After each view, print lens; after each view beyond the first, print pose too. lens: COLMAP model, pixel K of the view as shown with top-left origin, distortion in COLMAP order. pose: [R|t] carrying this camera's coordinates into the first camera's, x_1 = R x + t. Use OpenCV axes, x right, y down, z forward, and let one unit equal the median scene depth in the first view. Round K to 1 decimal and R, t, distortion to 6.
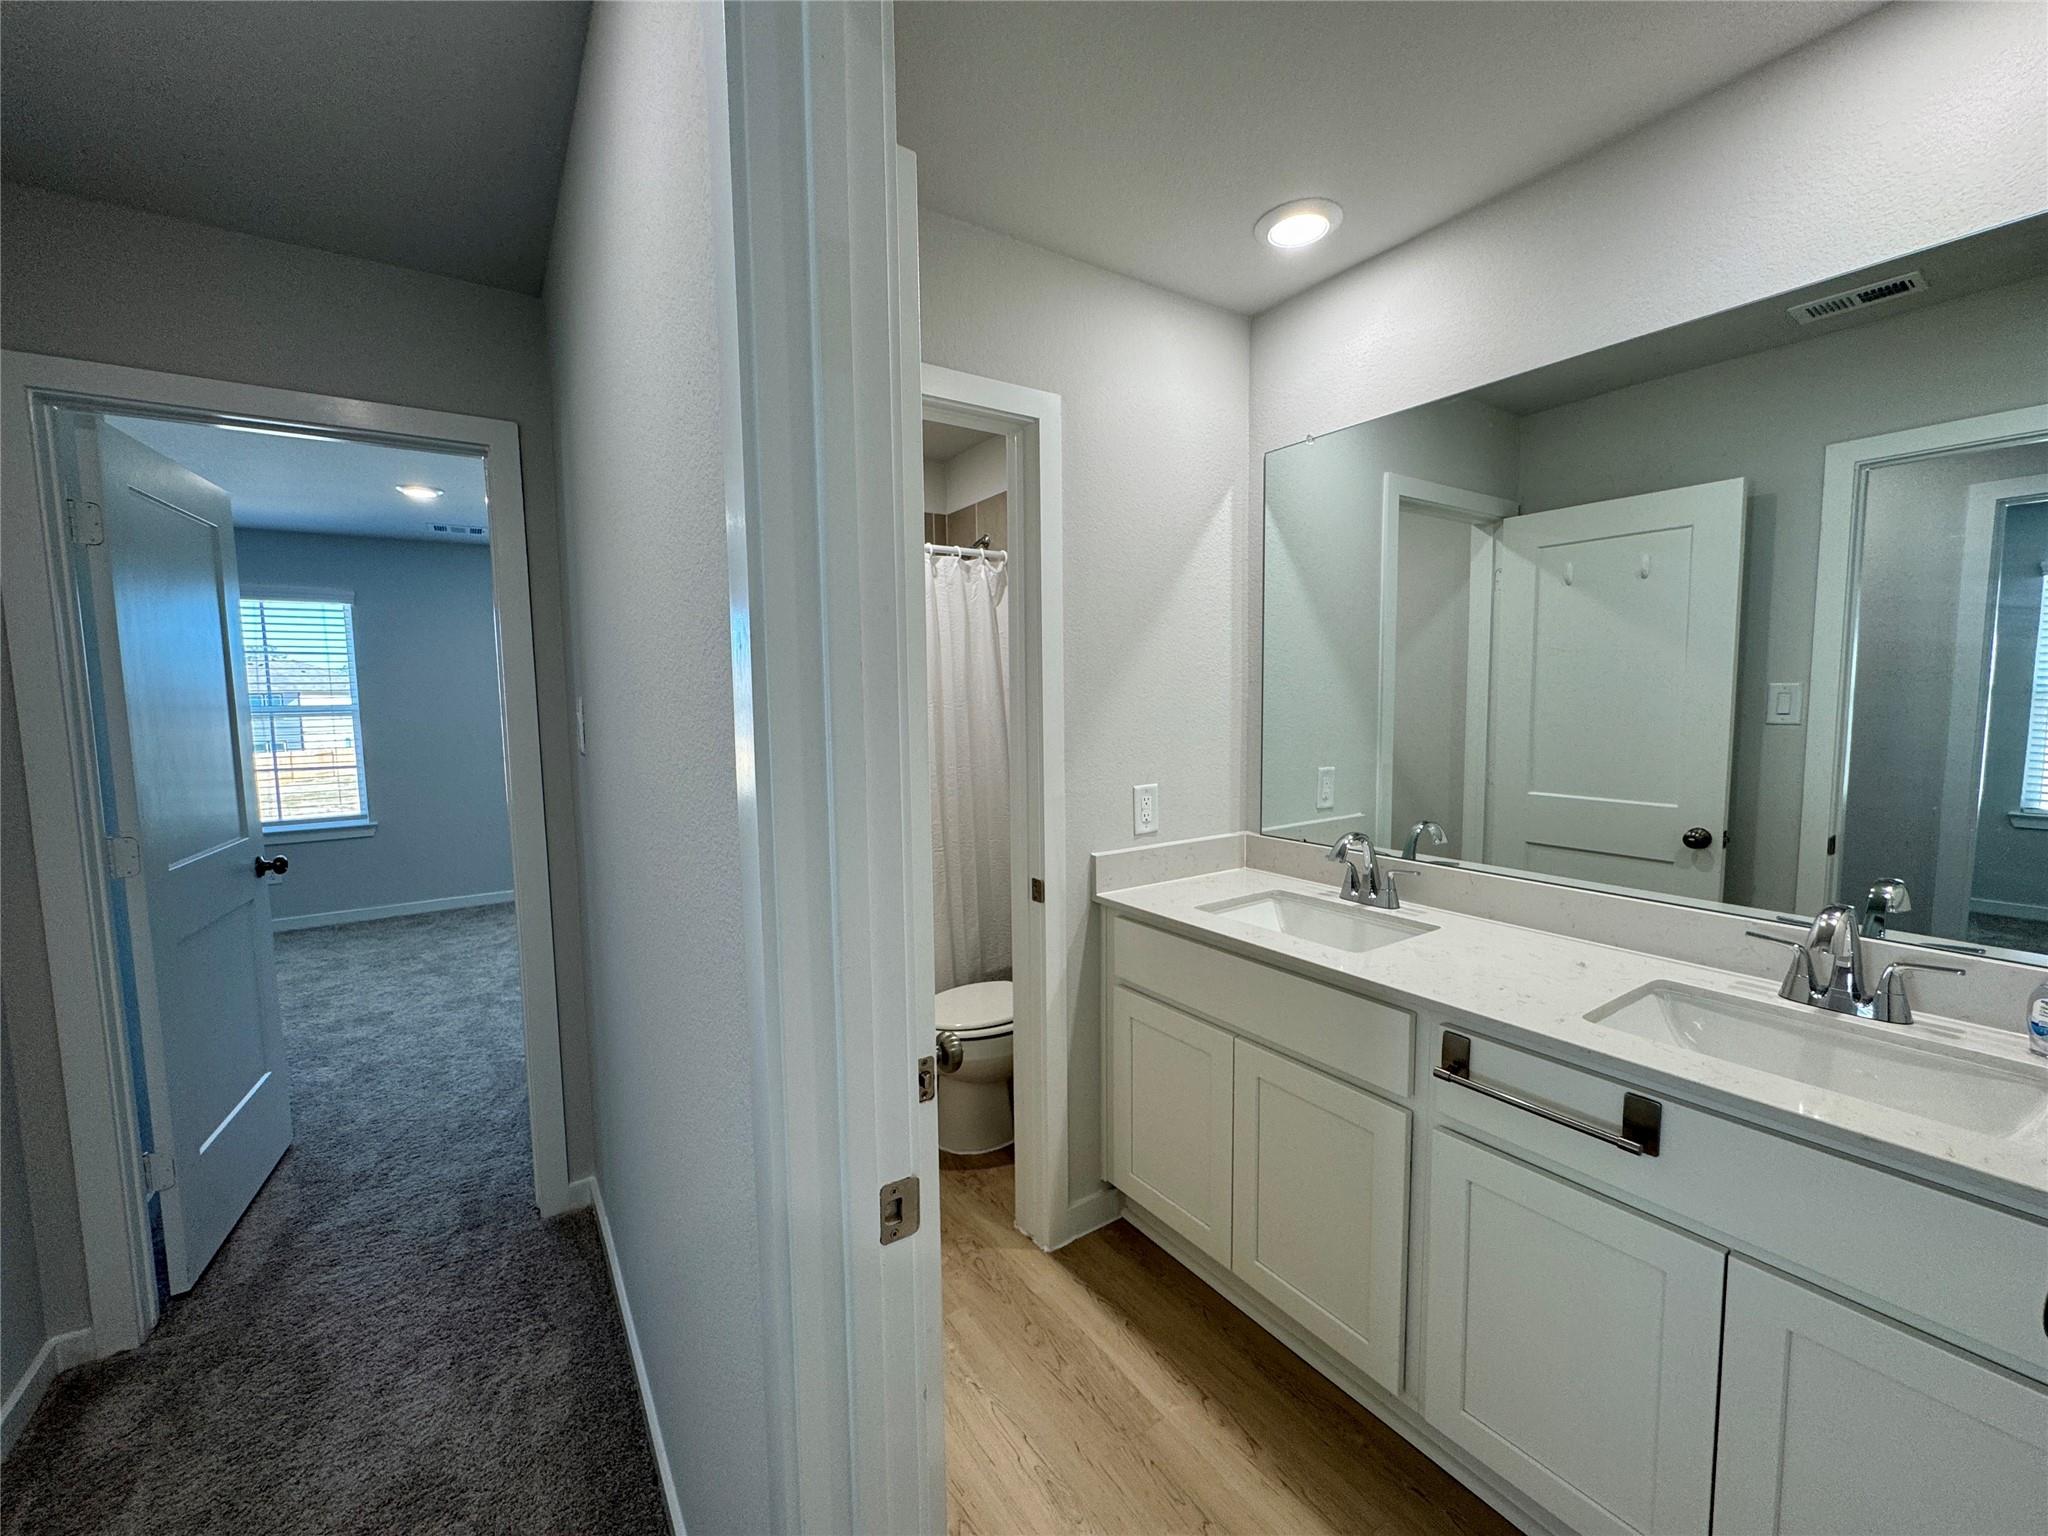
lens RADIAL K [[819.0, 0, 1020.5], [0, 819.0, 767.5], [0, 0, 1]] dist [-0.002336, -0.000009]
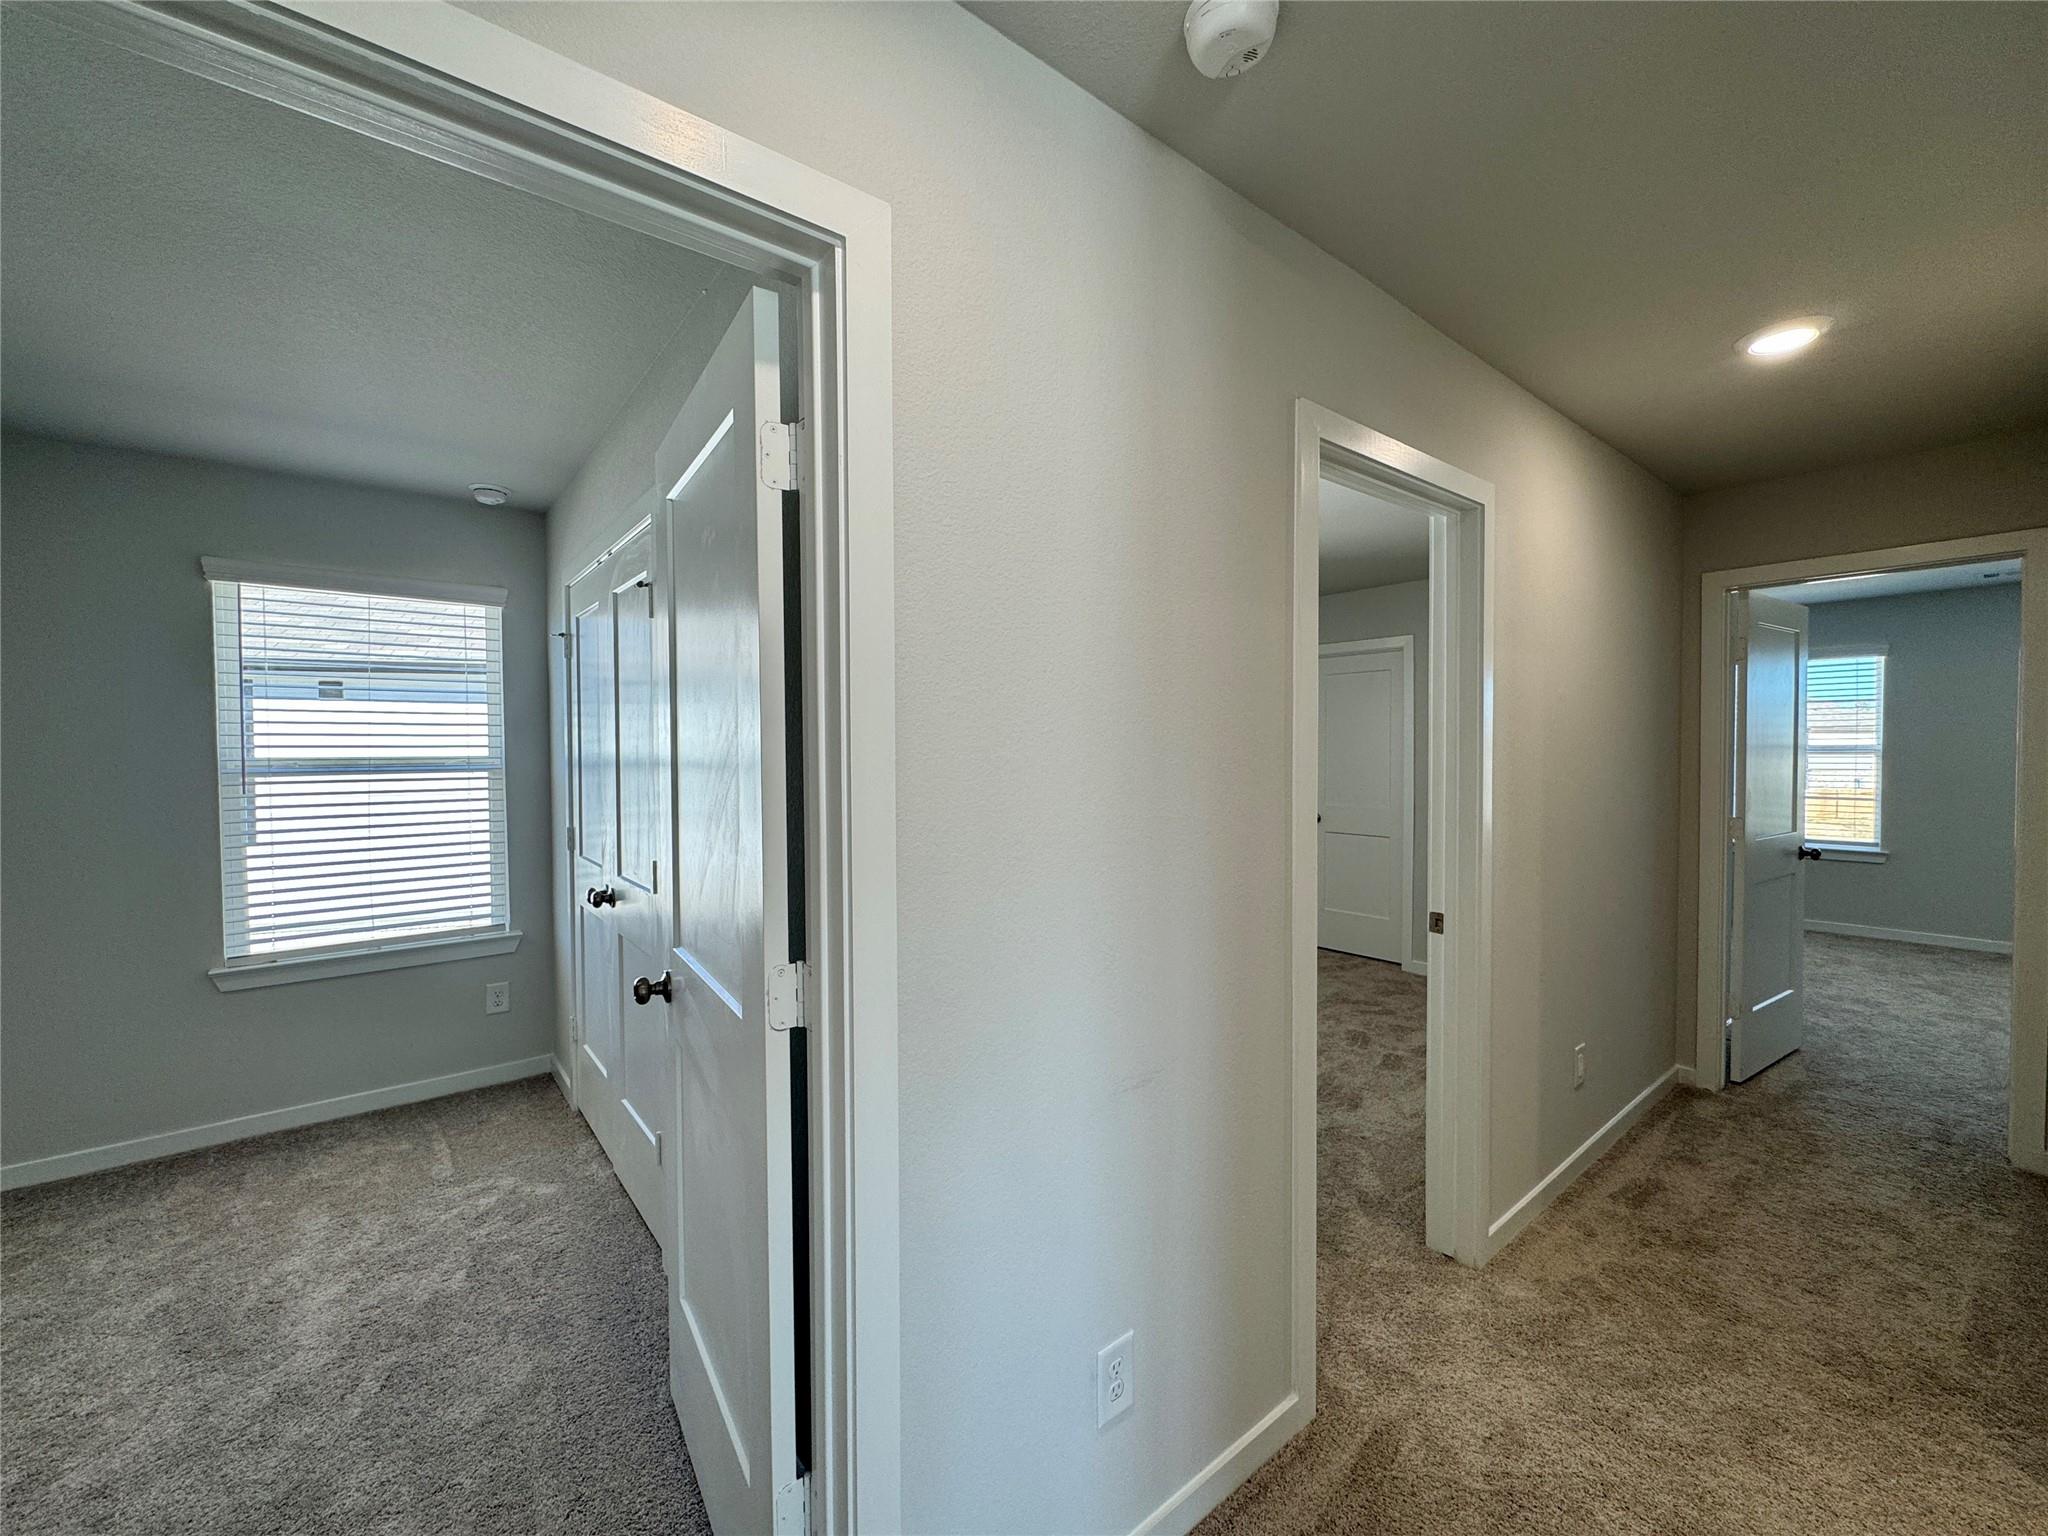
lens RADIAL K [[819.0, 0, 1020.5], [0, 819.0, 767.5], [0, 0, 1]] dist [-0.002336, -0.000009]
pose [[0.085074, 0.037431, -0.995671, 0.429735], [-0.083914, 0.996013, 0.030274, 0.040190], [0.992835, 0.080975, 0.087876, -0.561271]]
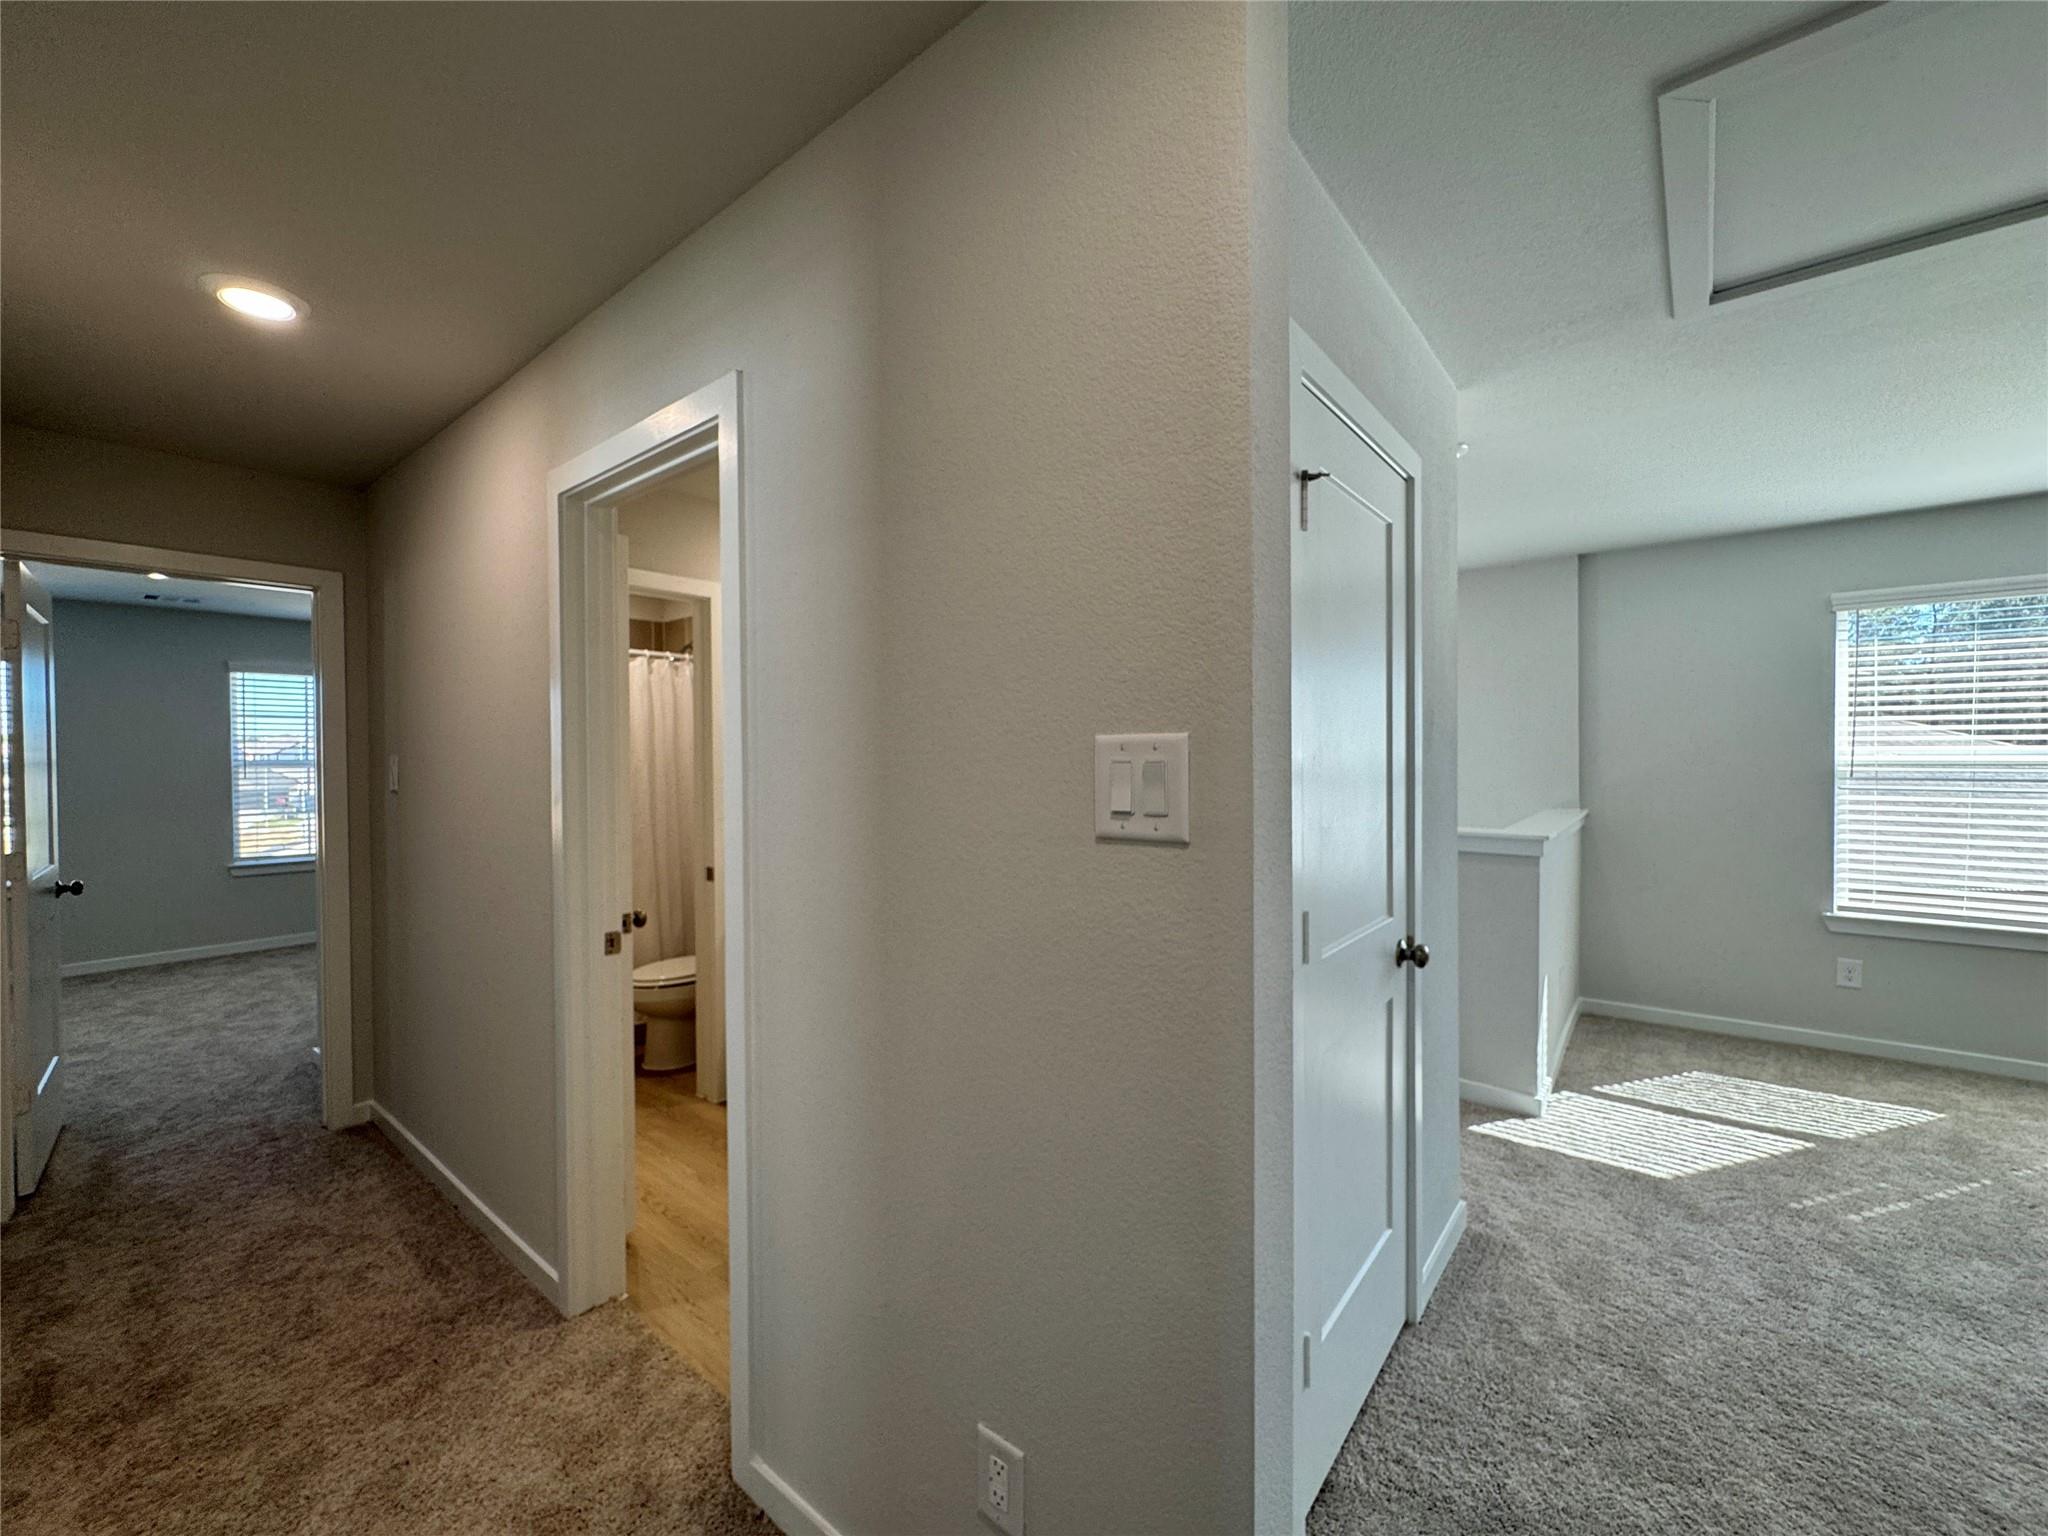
lens RADIAL K [[819.0, 0, 1020.5], [0, 819.0, 767.5], [0, 0, 1]] dist [-0.002336, -0.000009]
pose [[0.955114, 0.002266, 0.296231, 0.106370], [0.021269, 0.996866, -0.076202, 0.061363], [-0.295476, 0.079082, 0.952072, -0.635378]]
